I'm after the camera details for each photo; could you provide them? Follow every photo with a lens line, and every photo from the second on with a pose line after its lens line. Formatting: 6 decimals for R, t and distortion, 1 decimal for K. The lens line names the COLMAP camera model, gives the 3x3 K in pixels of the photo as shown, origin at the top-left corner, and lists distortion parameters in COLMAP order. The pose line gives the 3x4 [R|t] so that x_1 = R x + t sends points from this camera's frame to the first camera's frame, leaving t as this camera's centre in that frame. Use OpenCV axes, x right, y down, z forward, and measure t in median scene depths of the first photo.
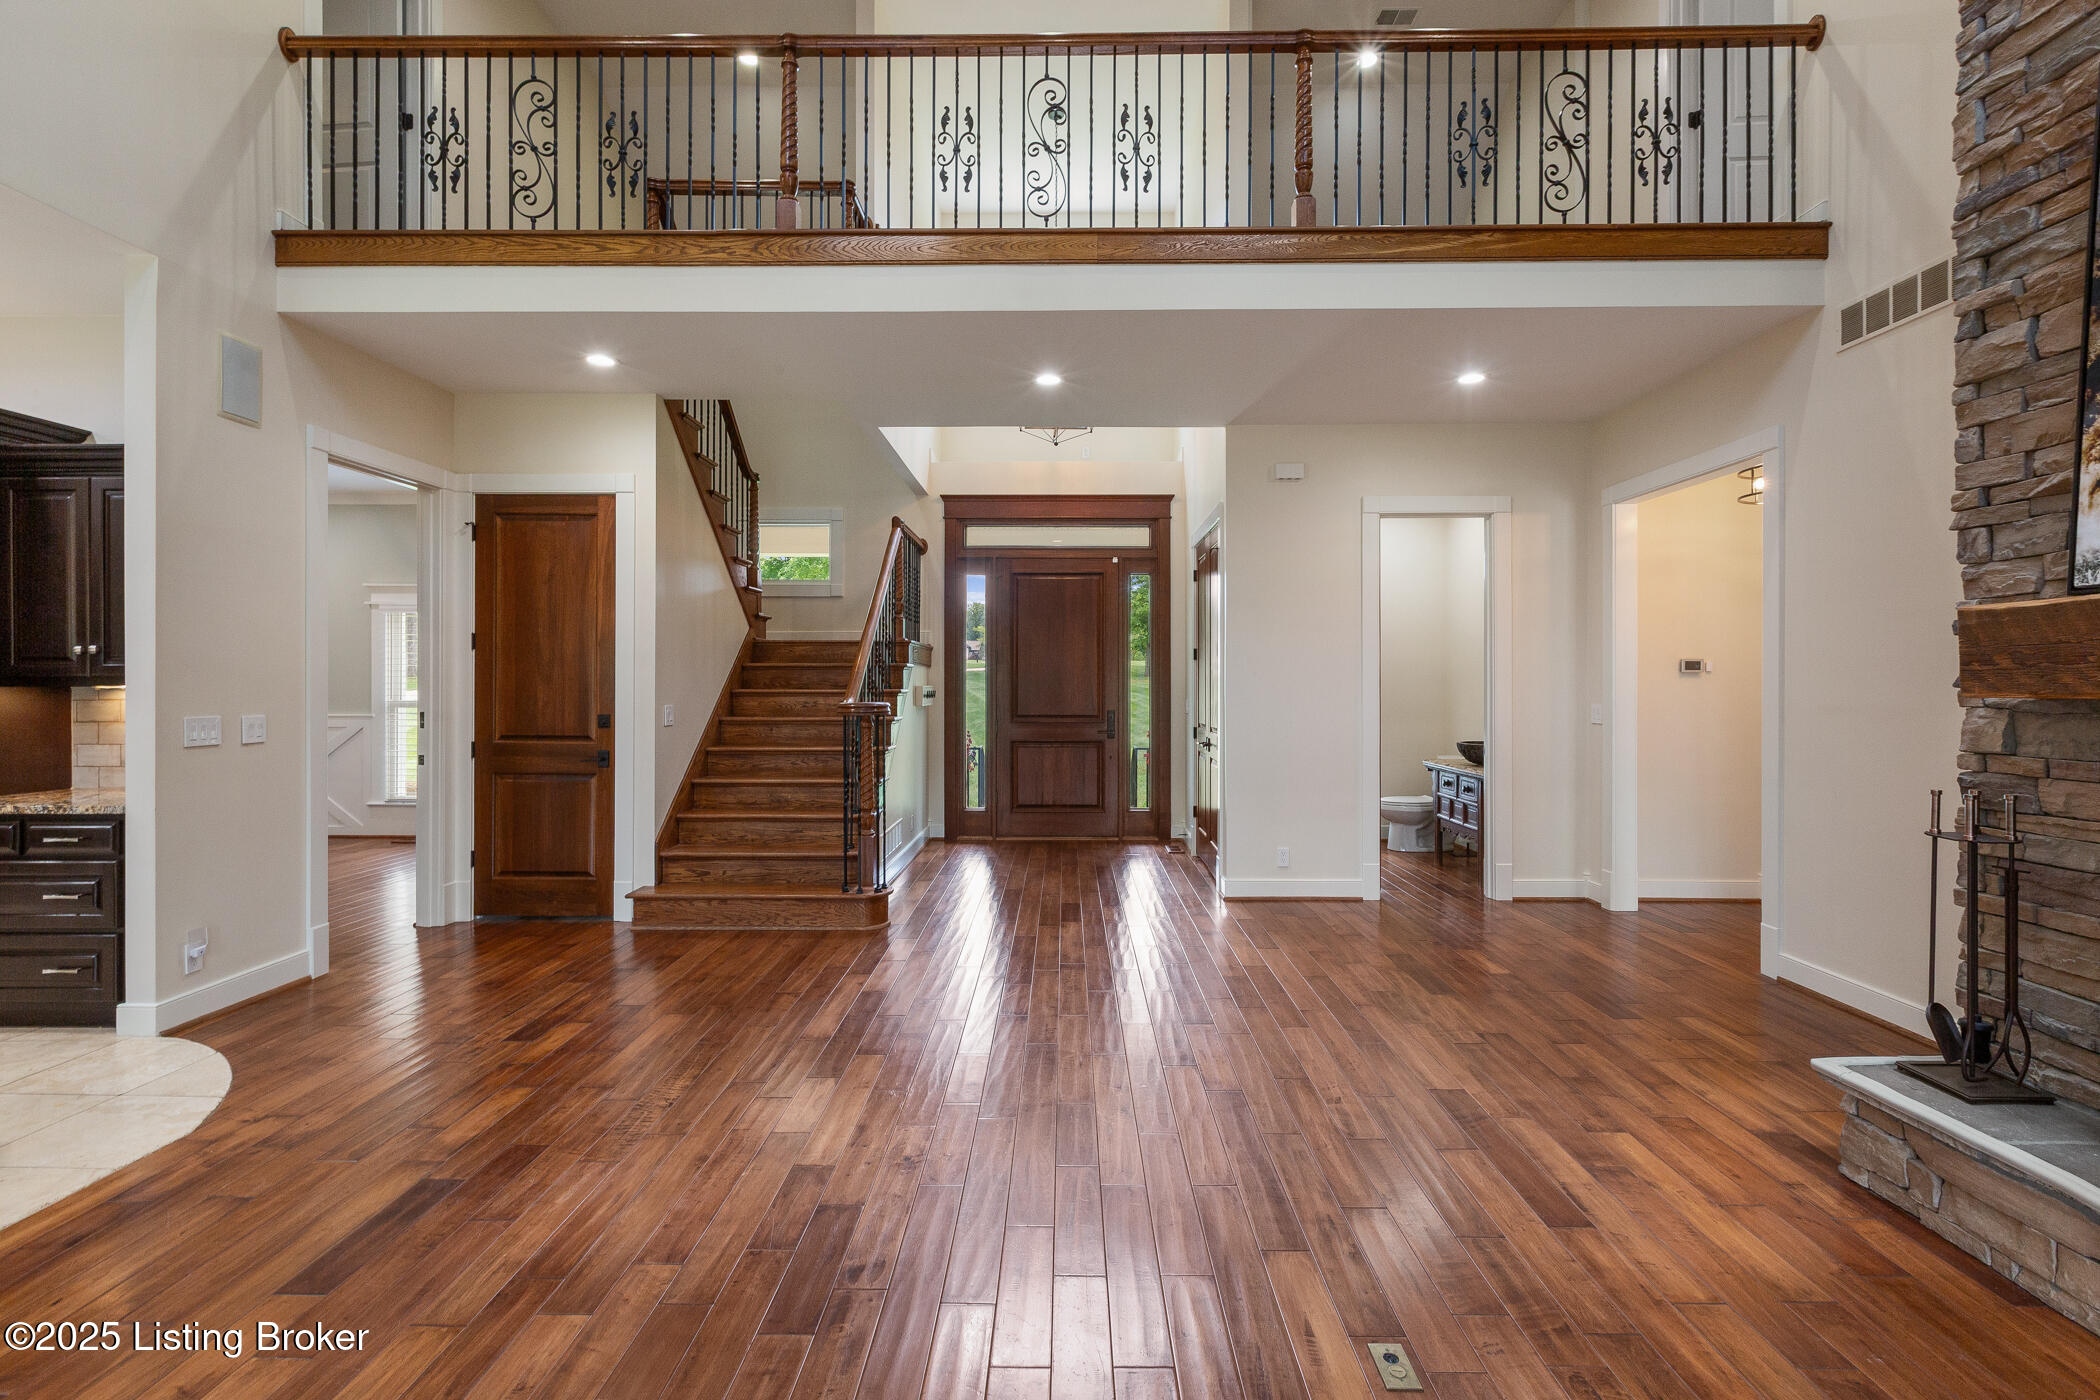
lens RADIAL K [[951.6, 0, 1060.9], [0, 951.6, 682.9], [0, 0, 1]] dist [0.003031, 0.000363]
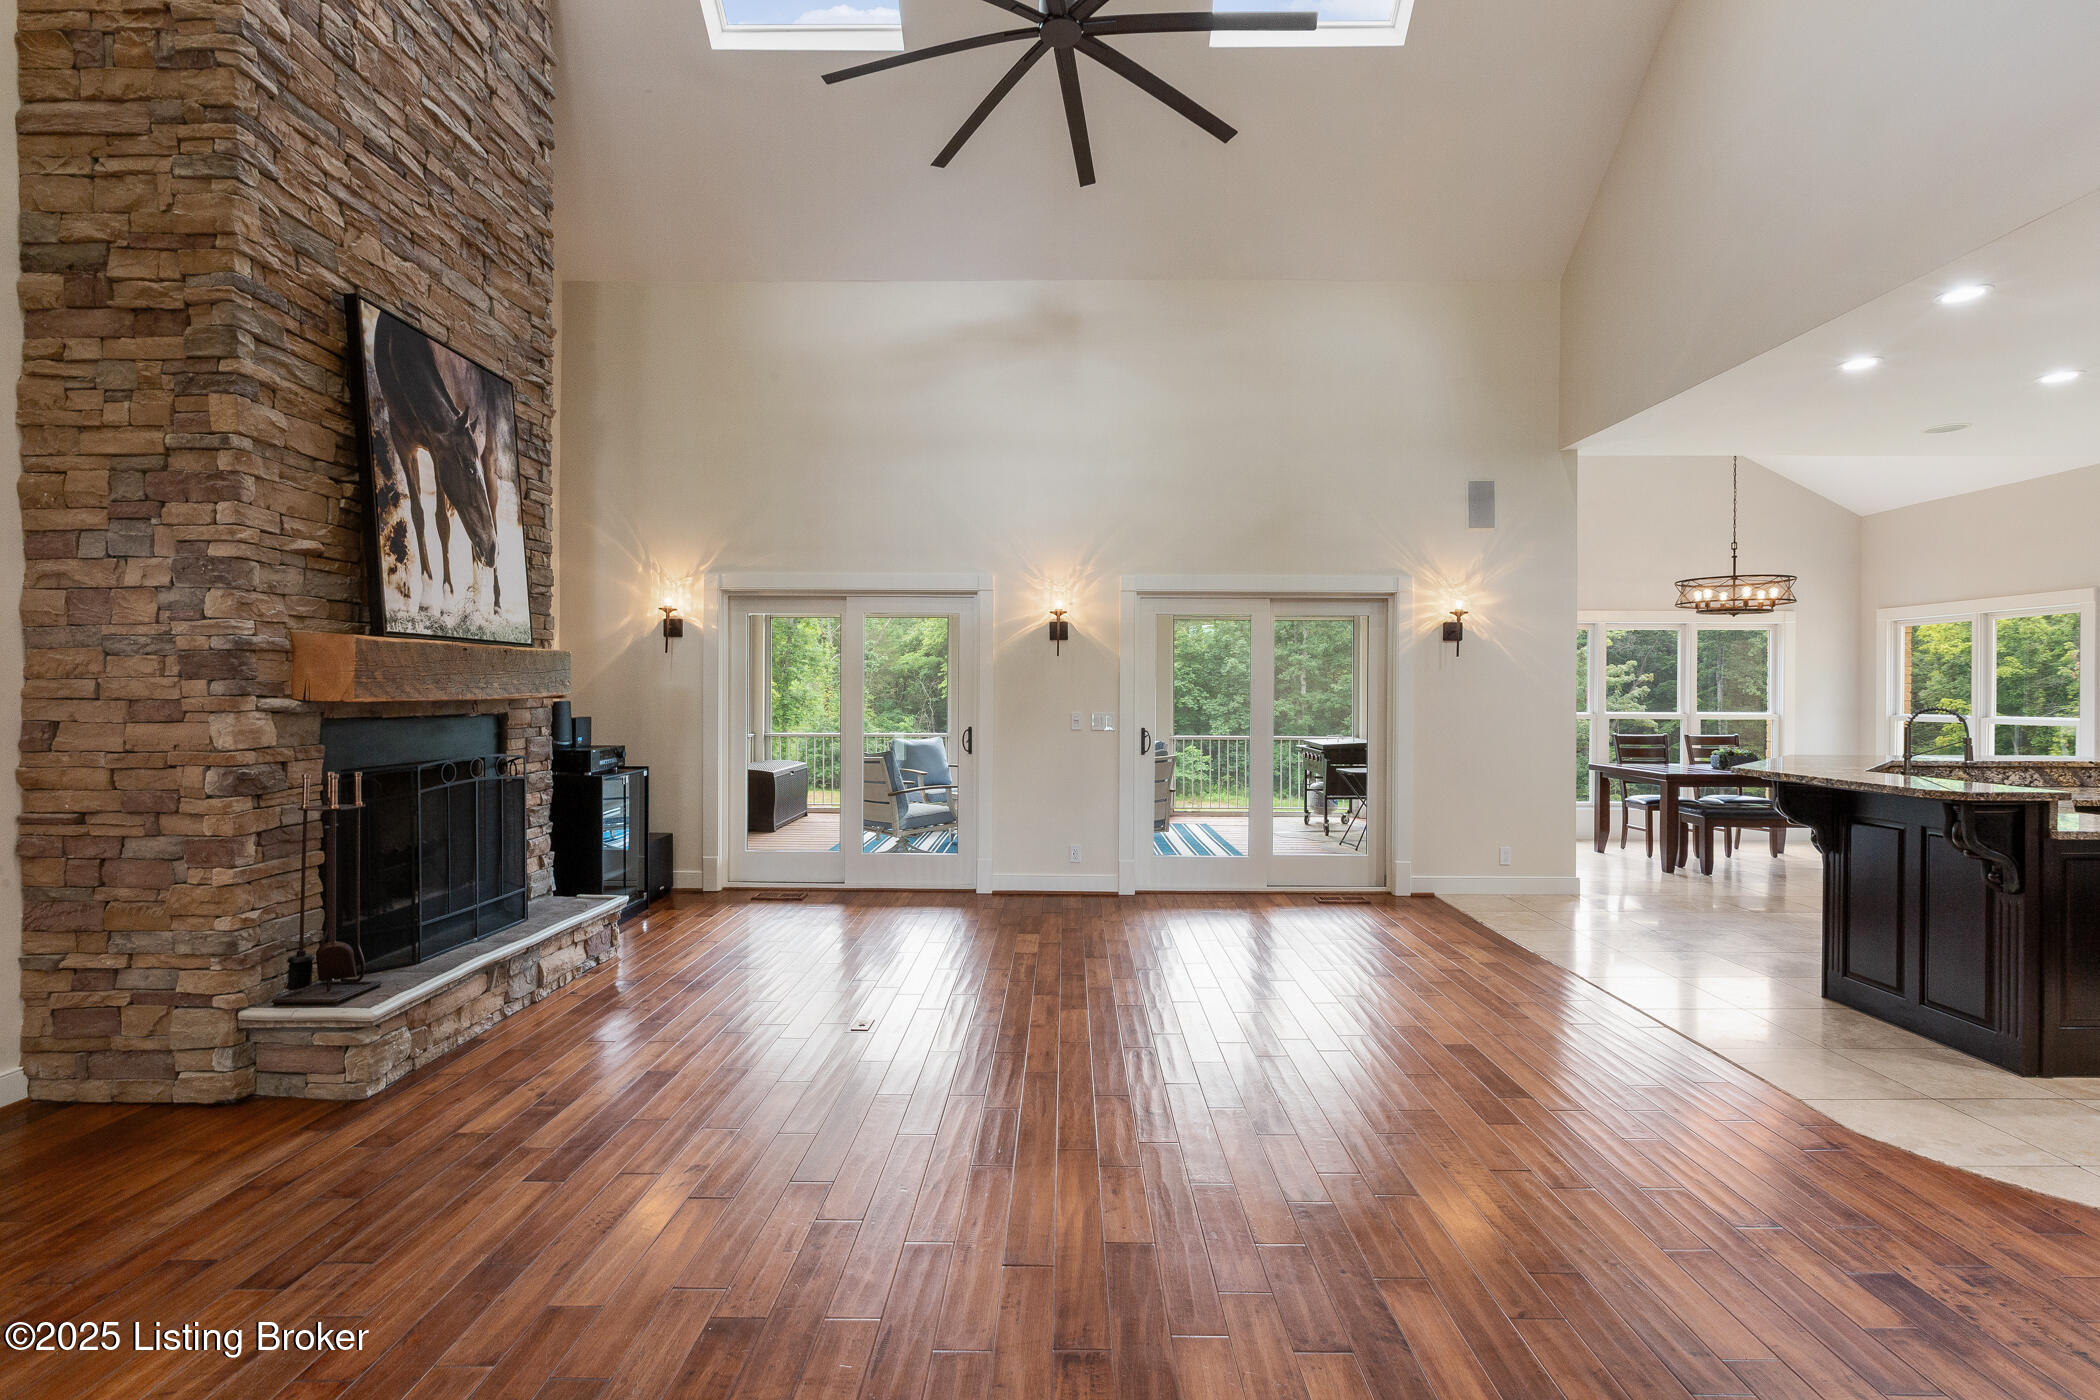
lens RADIAL K [[945.8, 0, 1061.3], [0, 945.8, 700.9], [0, 0, 1]] dist [0.002044, 0.000201]
pose [[-0.999990, -0.004253, -0.001029, -0.026832], [-0.004260, 0.999967, 0.006968, 0.000080], [0.000999, 0.006972, -0.999975, 1.090828]]
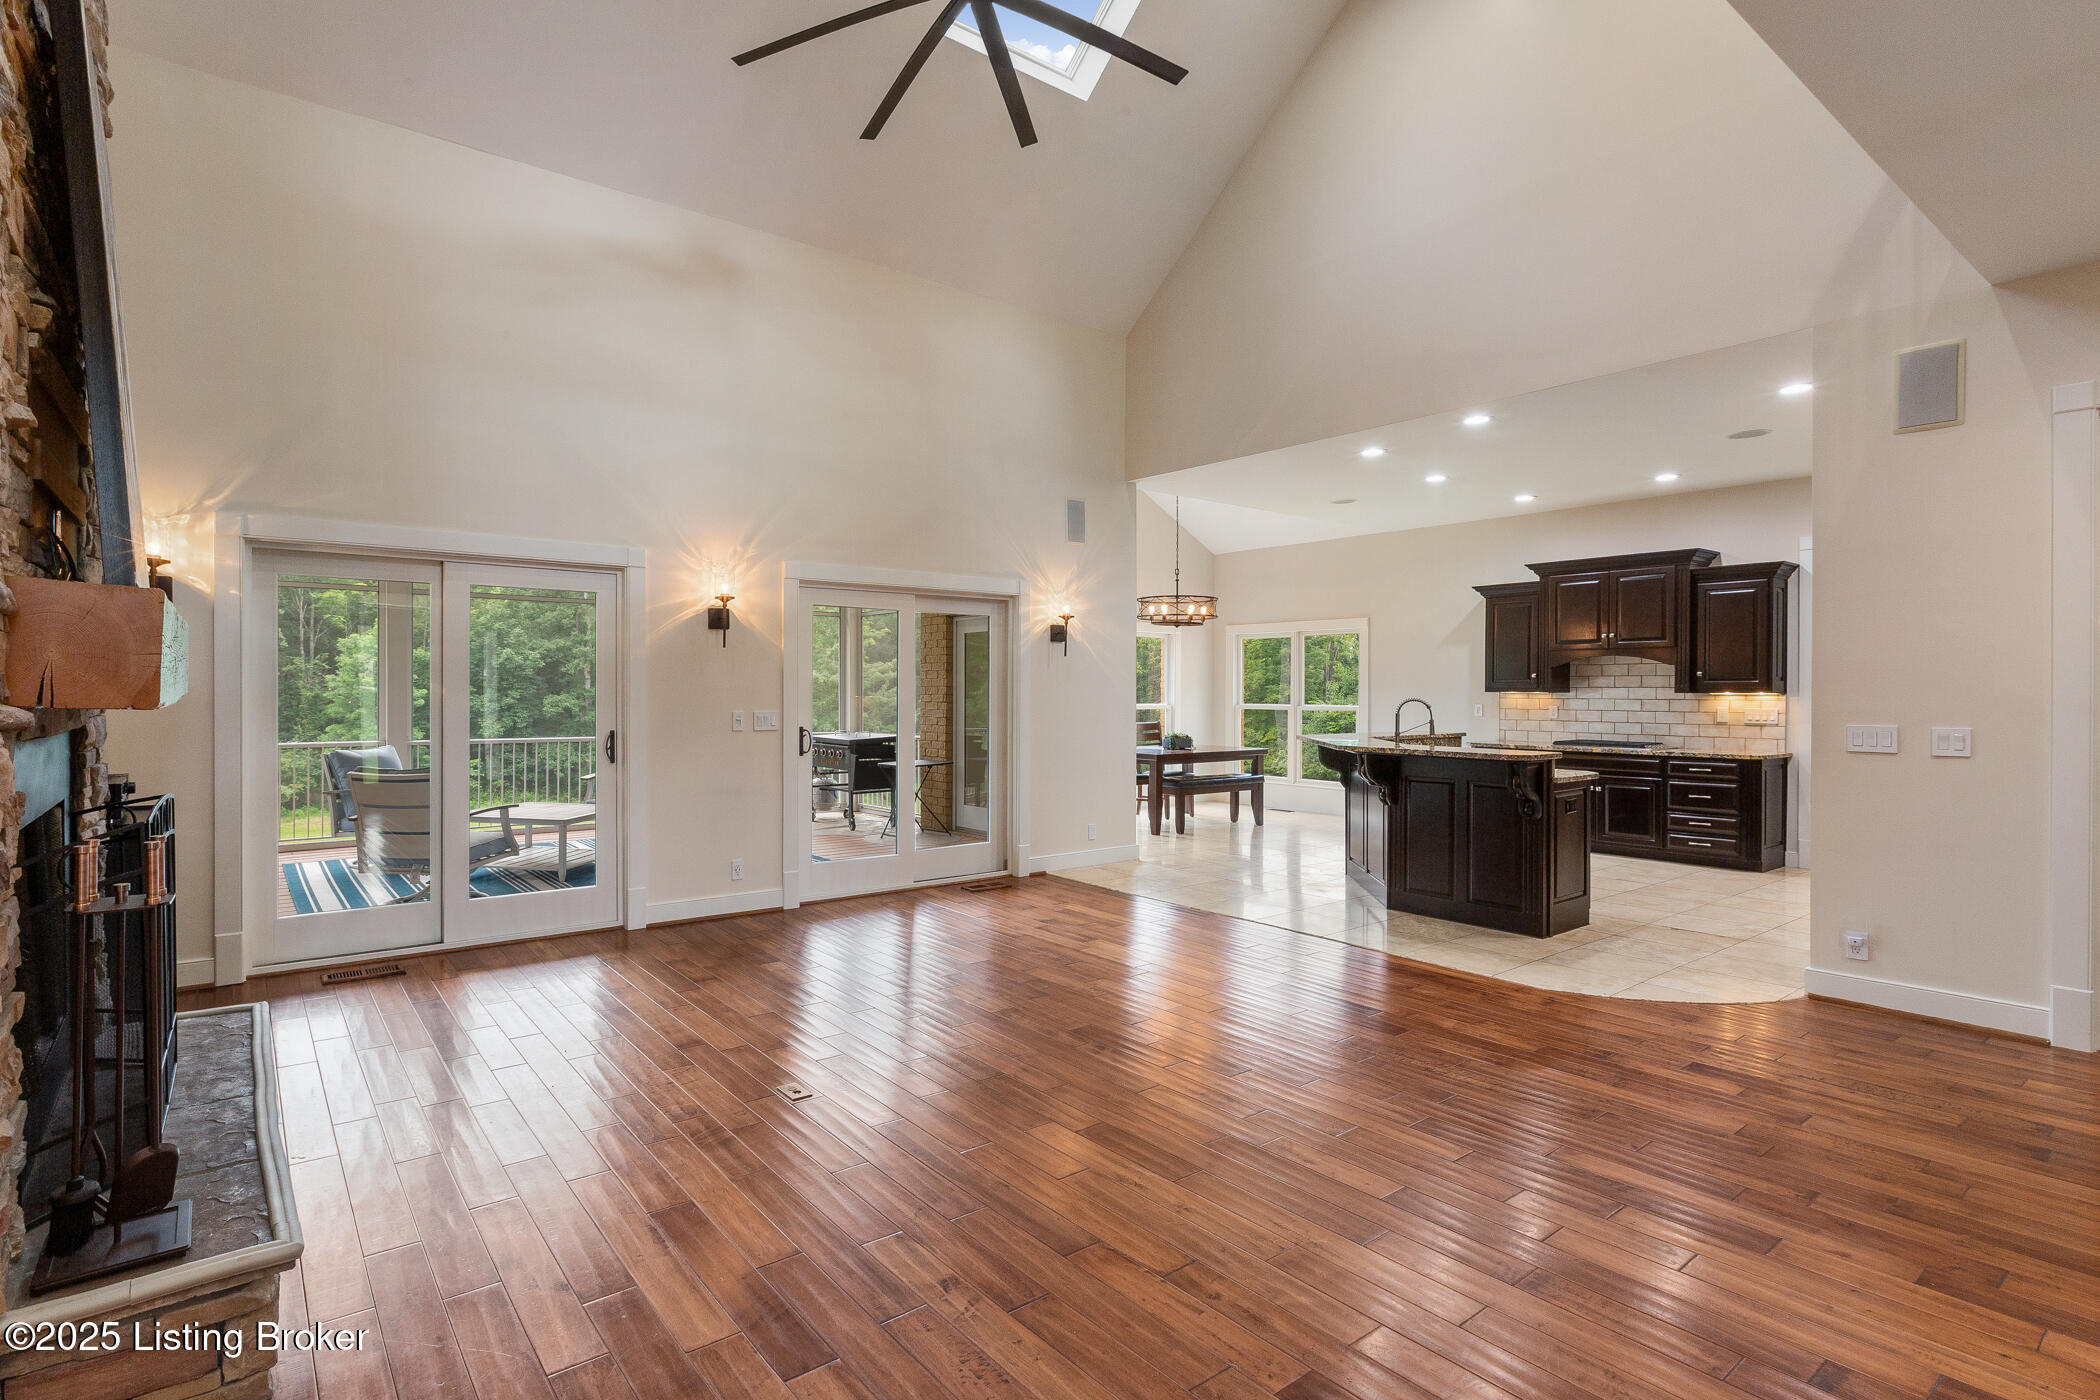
lens RADIAL K [[990.1, 0, 929.4], [0, 990.1, 696.7], [0, 0, 1]] dist [0.009702, -0.000442]
pose [[-0.814640, 0.001595, -0.579965, 0.428169], [-0.002178, 0.999981, 0.005809, -0.000365], [0.579963, 0.005995, -0.814621, 0.925654]]
